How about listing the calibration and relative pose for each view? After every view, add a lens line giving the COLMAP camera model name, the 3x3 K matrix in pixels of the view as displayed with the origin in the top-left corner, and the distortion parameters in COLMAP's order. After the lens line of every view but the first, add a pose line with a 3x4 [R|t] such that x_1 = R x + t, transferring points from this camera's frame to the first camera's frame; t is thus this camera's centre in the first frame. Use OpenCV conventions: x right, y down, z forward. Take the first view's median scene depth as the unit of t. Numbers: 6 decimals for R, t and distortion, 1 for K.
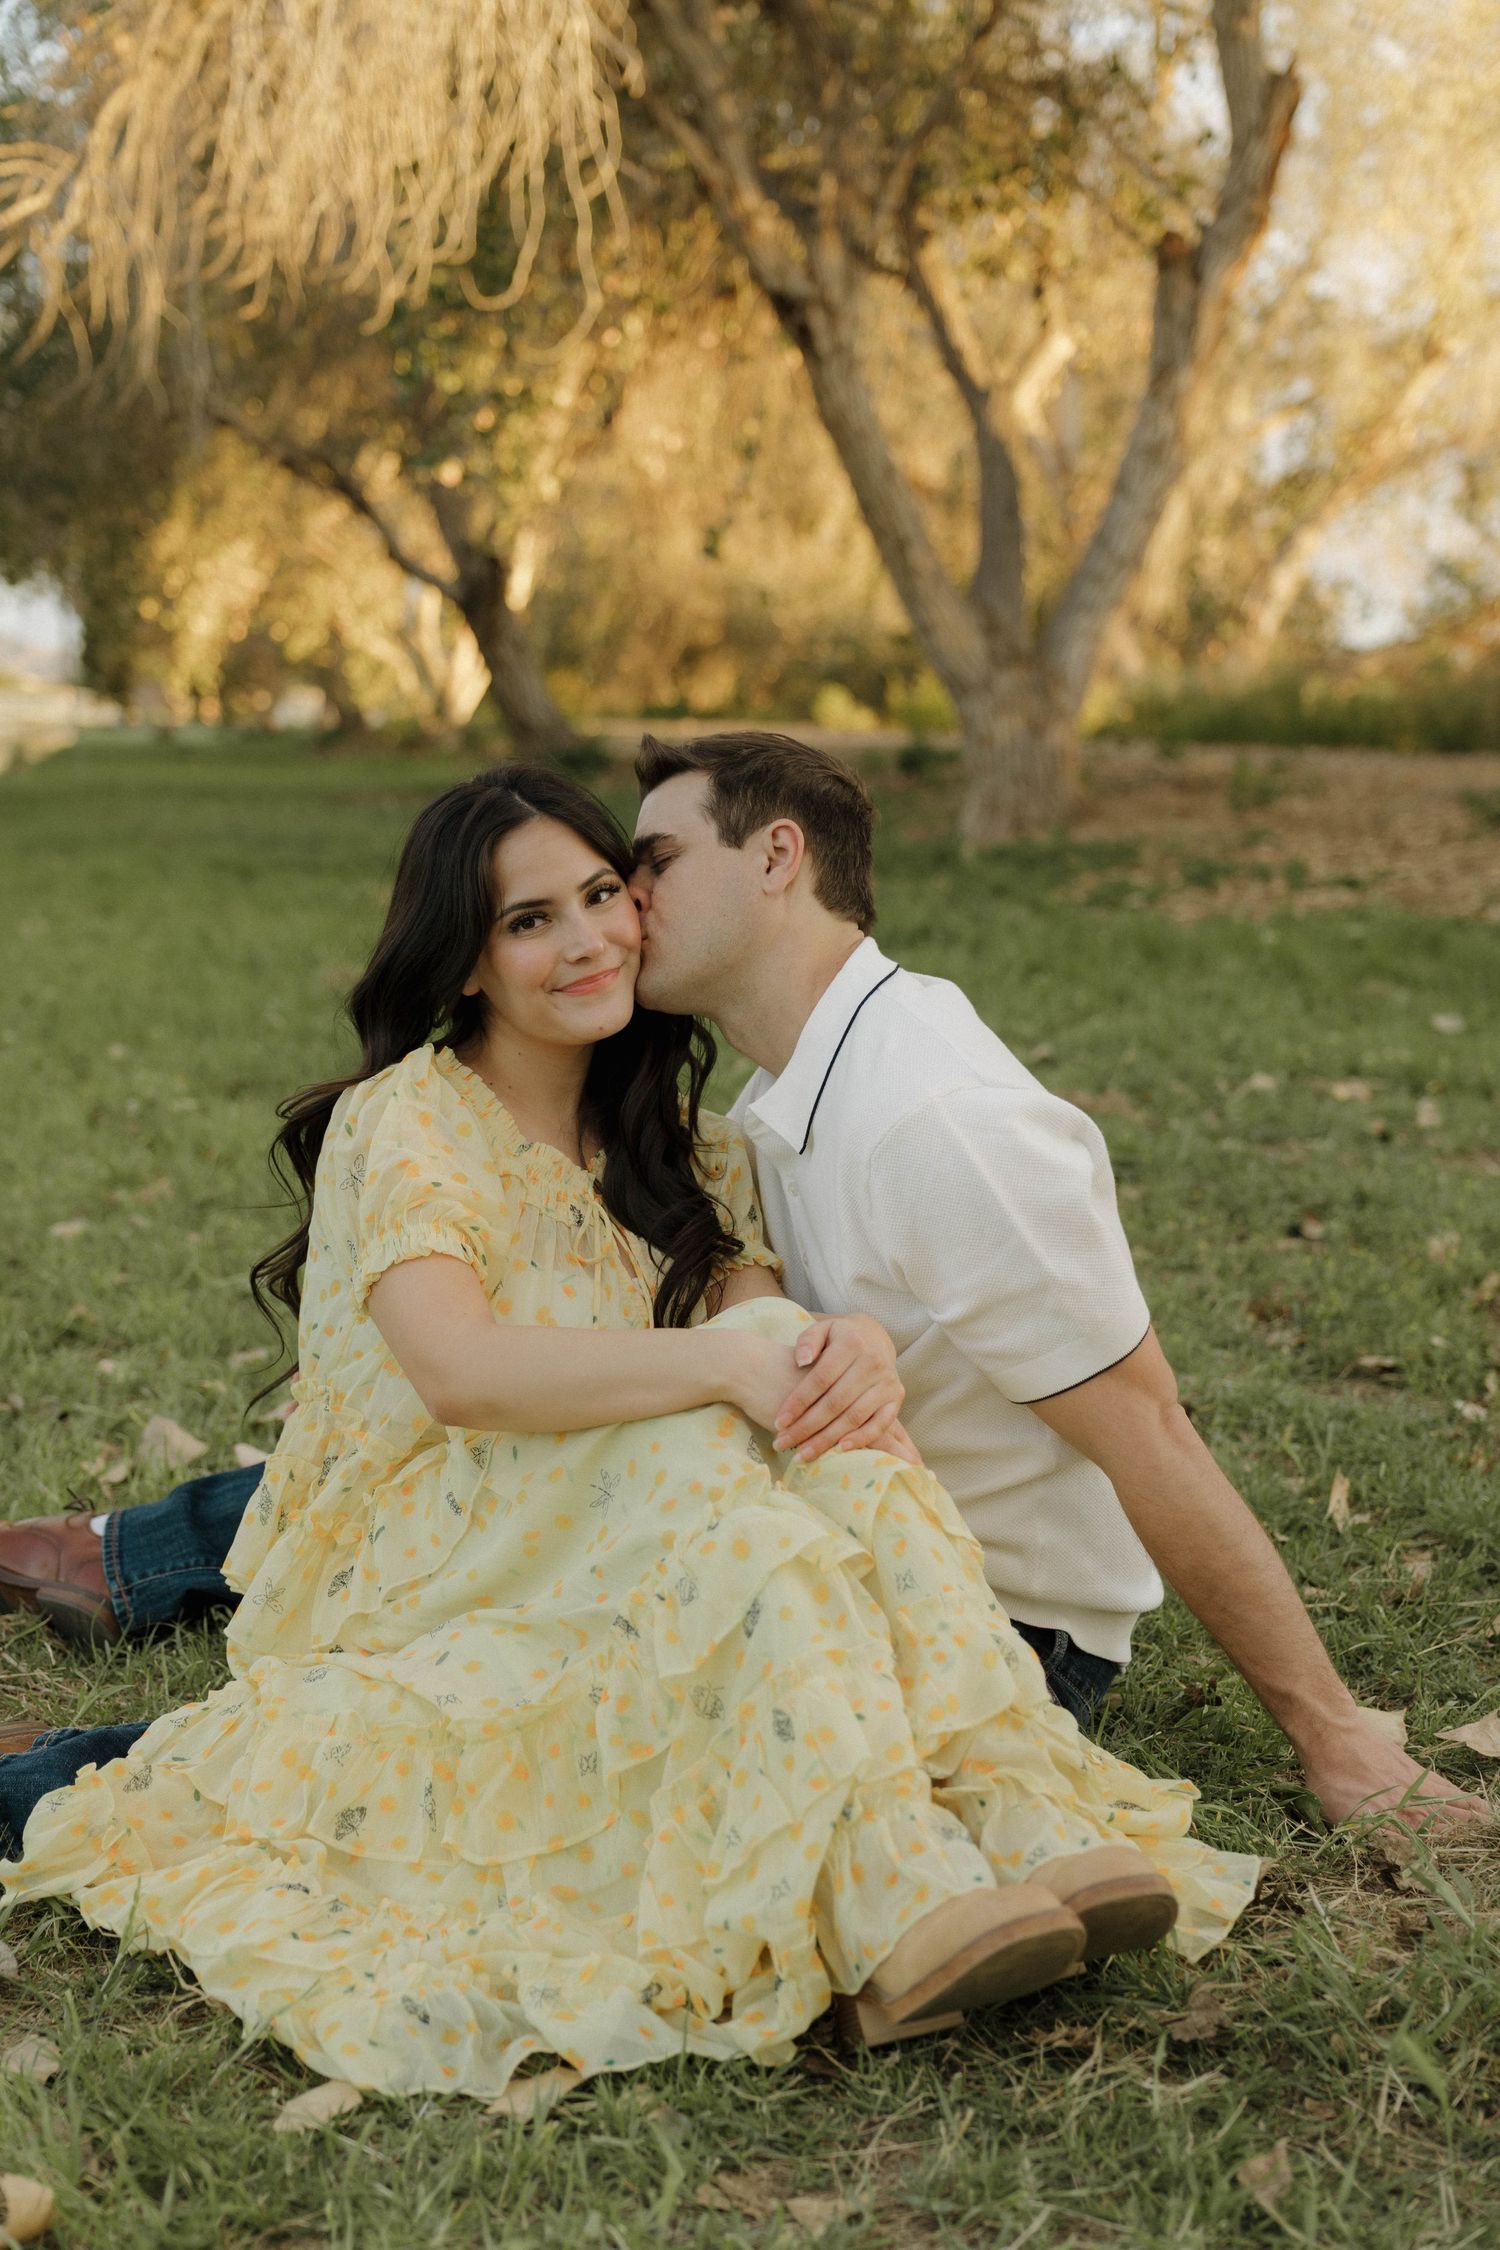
lens RADIAL K [[3056.2, 0, 743.0], [0, 3056.2, 1124.8], [0, 0, 1]] dist [-0.035402, 0.000000]
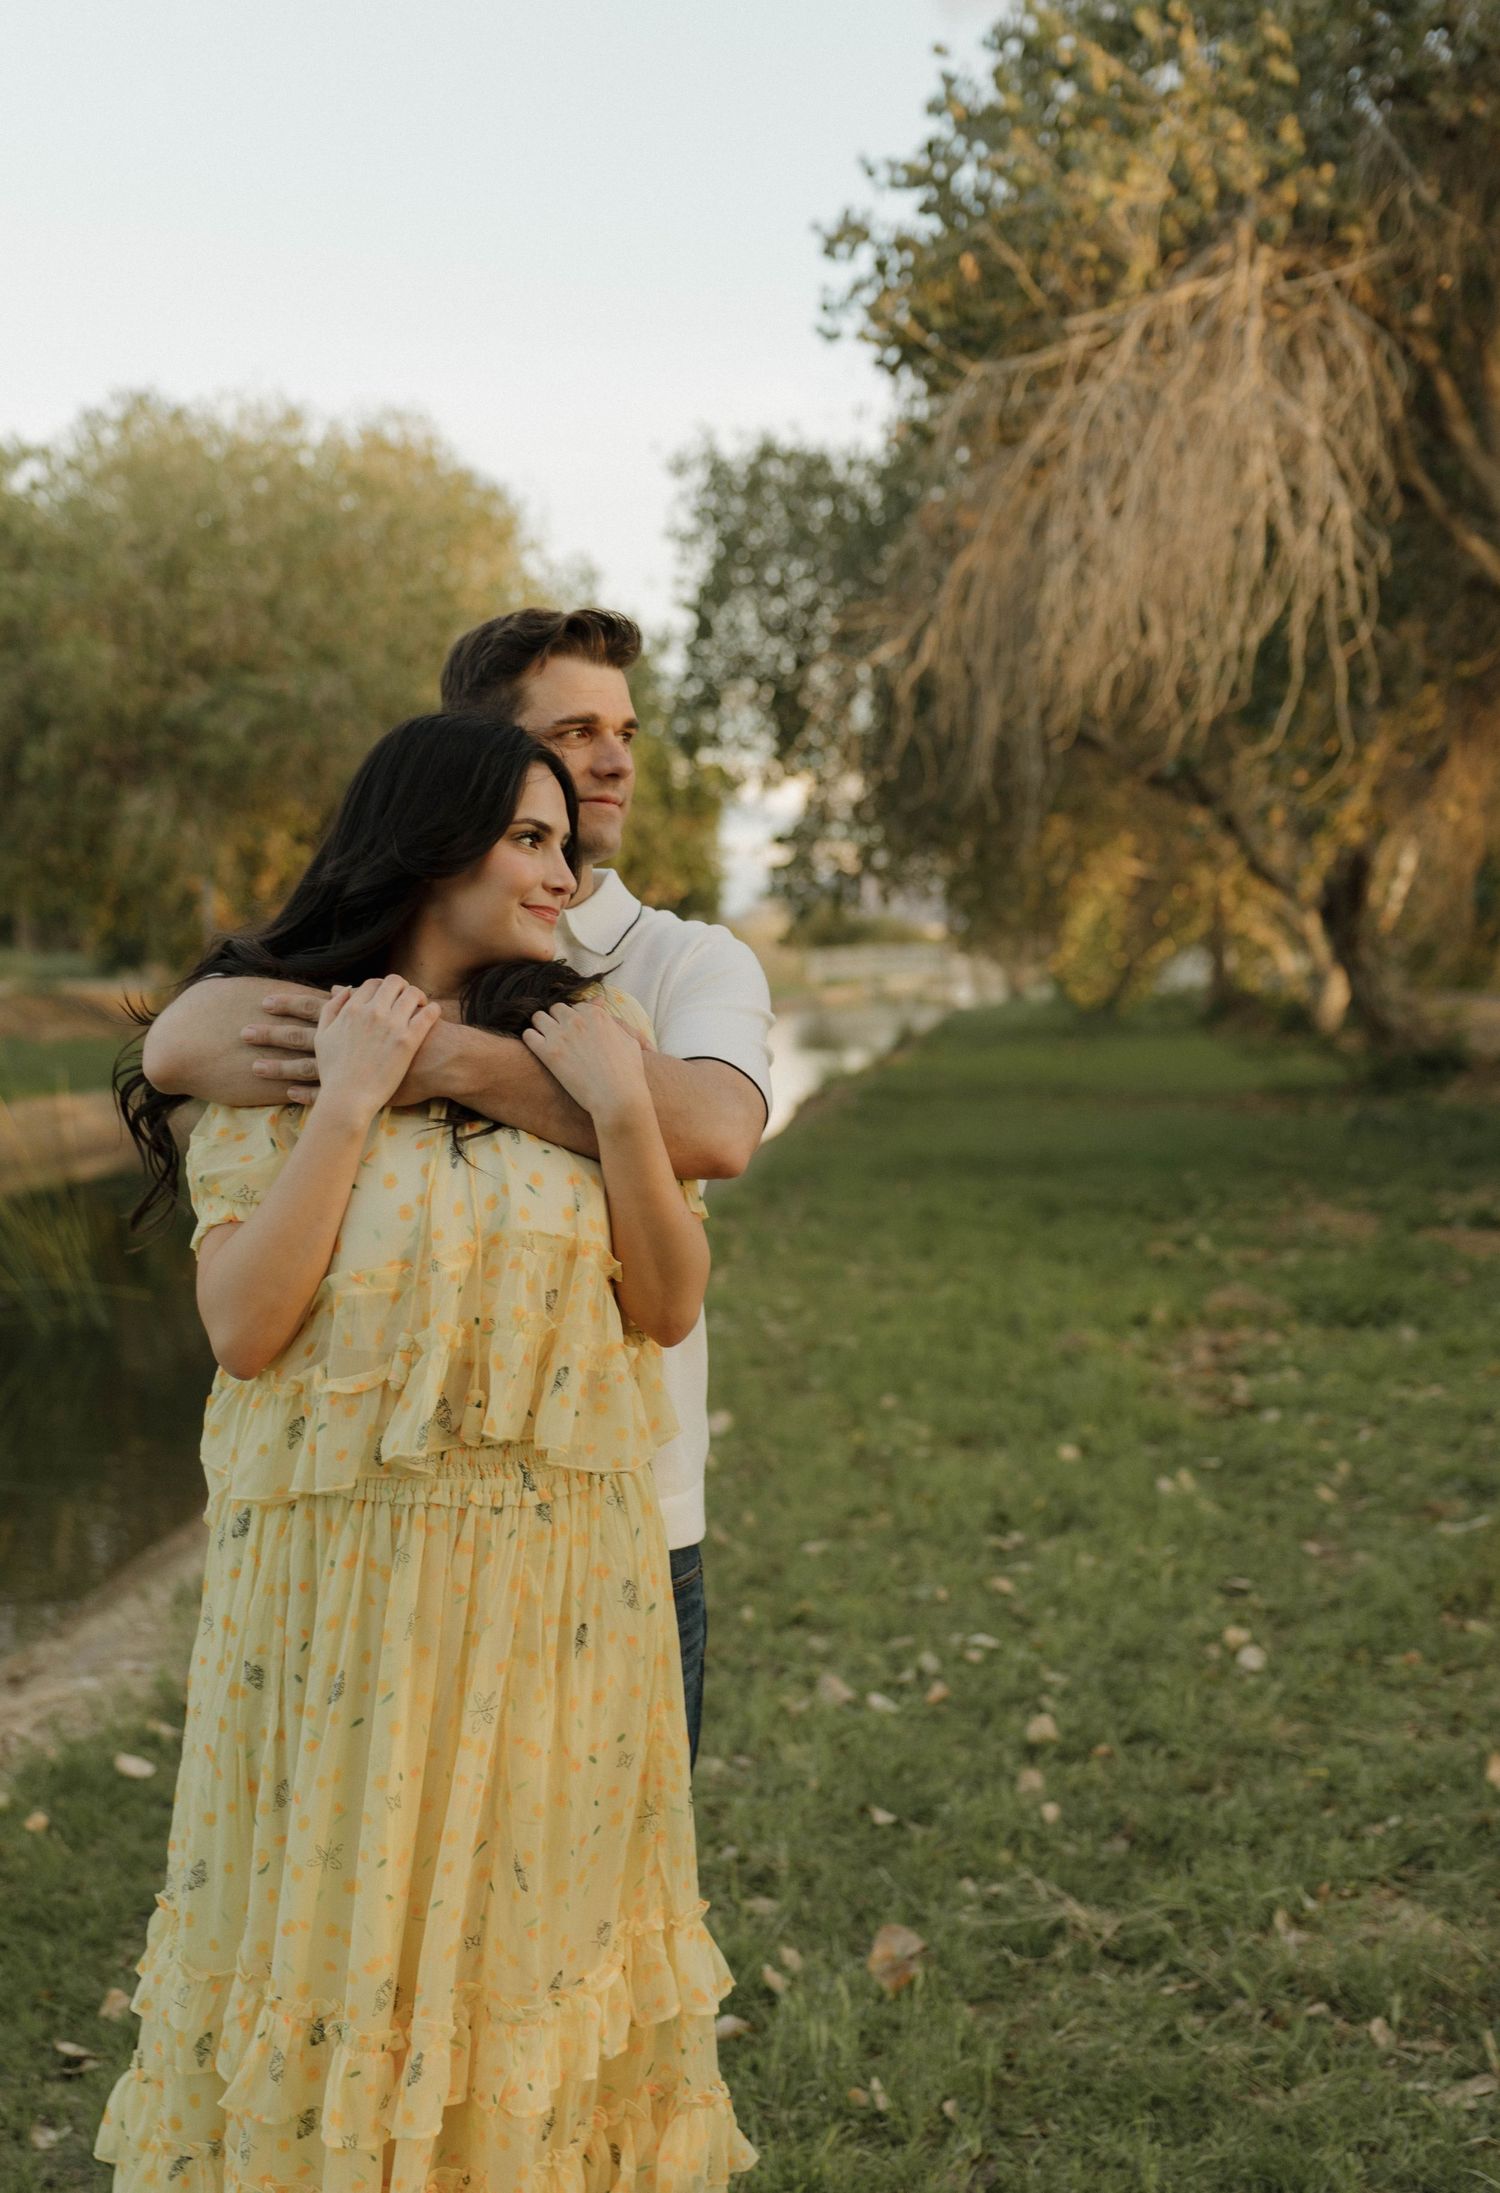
lens RADIAL K [[3230.6, 0, 687.3], [0, 3230.6, 1189.4], [0, 0, 1]] dist [0.023155, 0.000000]
pose [[0.953621, 0.023945, -0.300055, 0.115683], [-0.042293, 0.997601, -0.054804, -0.031134], [0.298023, 0.064952, 0.952346, -0.327336]]
